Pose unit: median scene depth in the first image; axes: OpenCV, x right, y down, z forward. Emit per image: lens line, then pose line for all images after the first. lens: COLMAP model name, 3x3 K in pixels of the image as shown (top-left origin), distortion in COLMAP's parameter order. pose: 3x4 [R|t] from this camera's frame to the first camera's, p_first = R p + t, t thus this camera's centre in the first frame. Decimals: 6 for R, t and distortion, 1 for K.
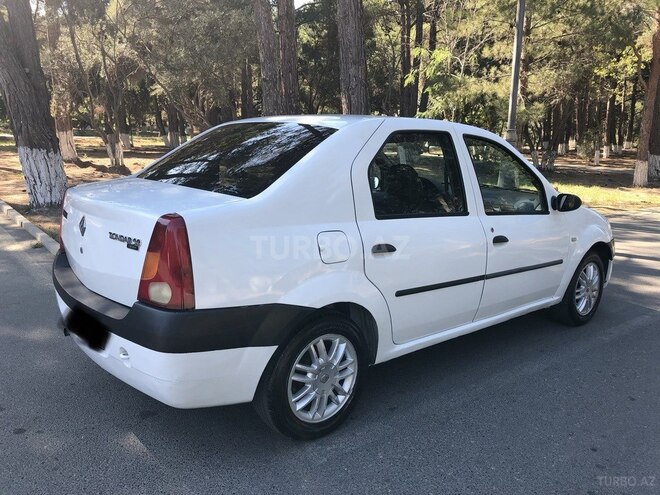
lens RADIAL K [[535.0, 0, 327.6], [0, 535.0, 244.4], [0, 0, 1]] dist [0.023444, 0.000664]
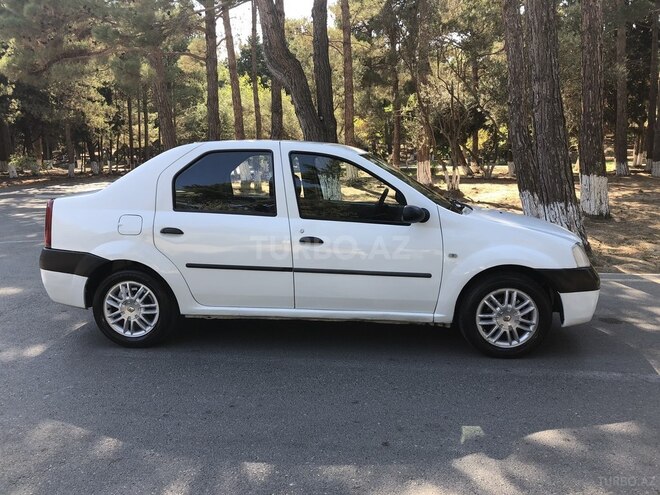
lens RADIAL K [[537.6, 0, 330.0], [0, 537.6, 247.5], [0, 0, 1]] dist [0.017048, 0.005283]
pose [[0.705408, 0.081277, -0.704126, 1.195638], [-0.114444, 0.993430, 0.000019, 0.002078], [0.699501, 0.080570, 0.710075, 0.210843]]
